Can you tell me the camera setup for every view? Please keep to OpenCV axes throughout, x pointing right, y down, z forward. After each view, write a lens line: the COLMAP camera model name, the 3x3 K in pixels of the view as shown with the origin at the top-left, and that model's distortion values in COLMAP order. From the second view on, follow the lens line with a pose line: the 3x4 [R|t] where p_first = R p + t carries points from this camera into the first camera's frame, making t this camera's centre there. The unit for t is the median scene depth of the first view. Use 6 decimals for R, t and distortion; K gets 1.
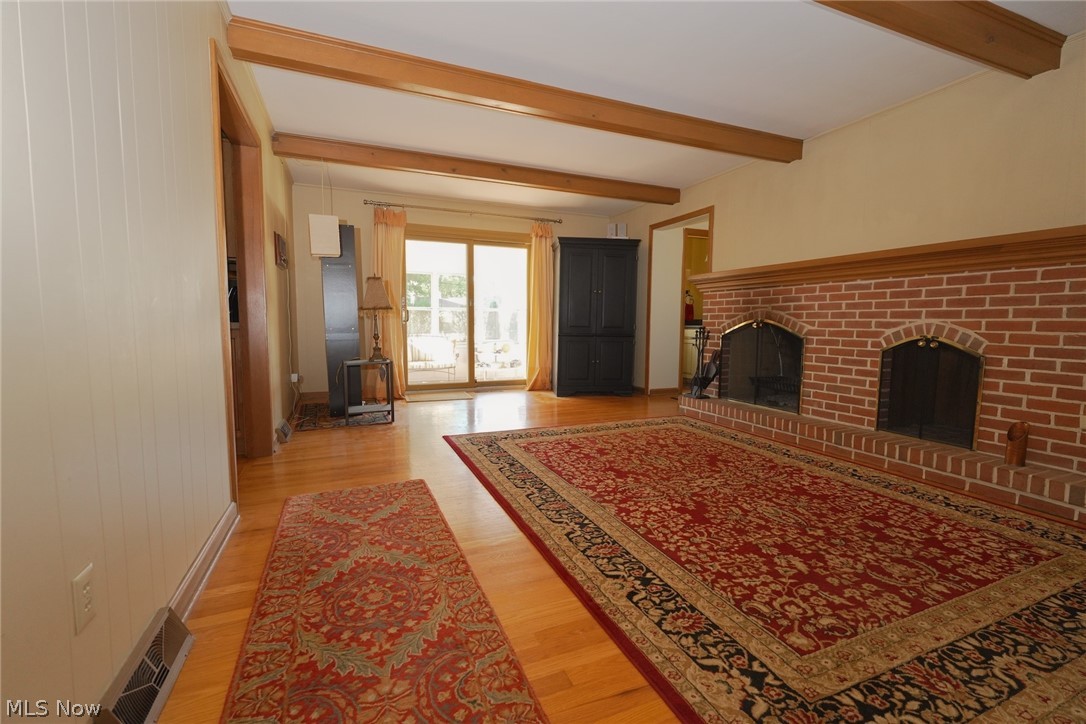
lens RADIAL K [[467.8, 0, 543.0], [0, 467.8, 362.0], [0, 0, 1]] dist [-0.001488, -0.000383]
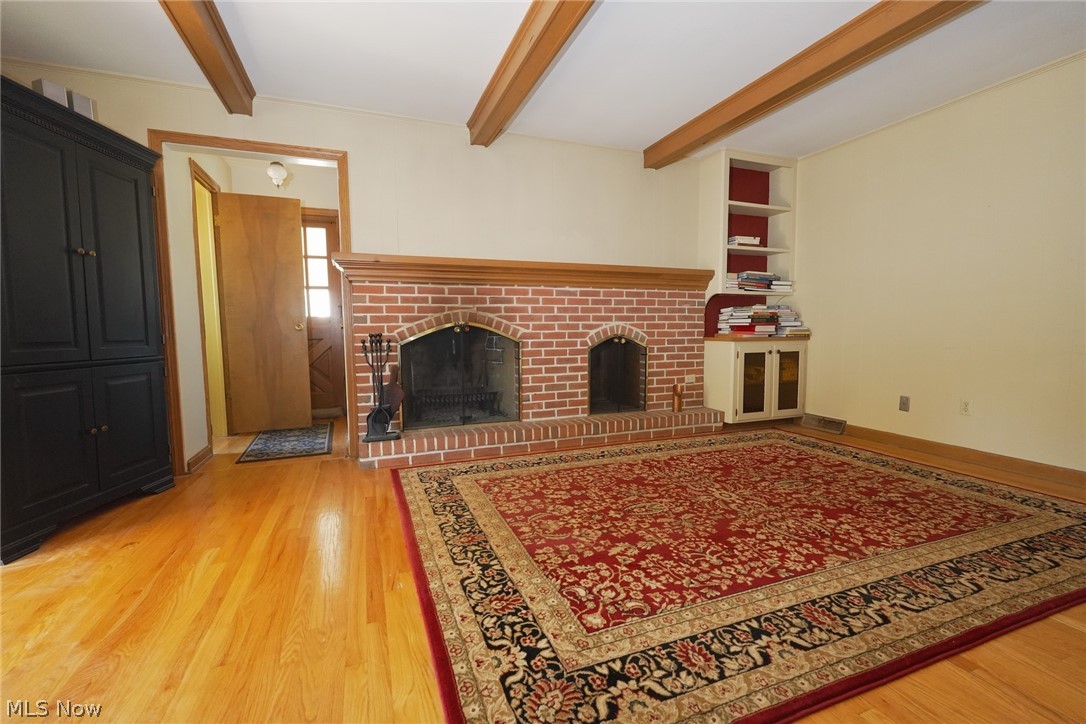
lens RADIAL K [[467.8, 0, 543.0], [0, 467.8, 362.0], [0, 0, 1]] dist [-0.001488, -0.000383]
pose [[0.034917, -0.083497, 0.995896, -0.476389], [0.093407, 0.992414, 0.079931, -0.097216], [-0.995016, 0.090232, 0.042451, 1.083849]]
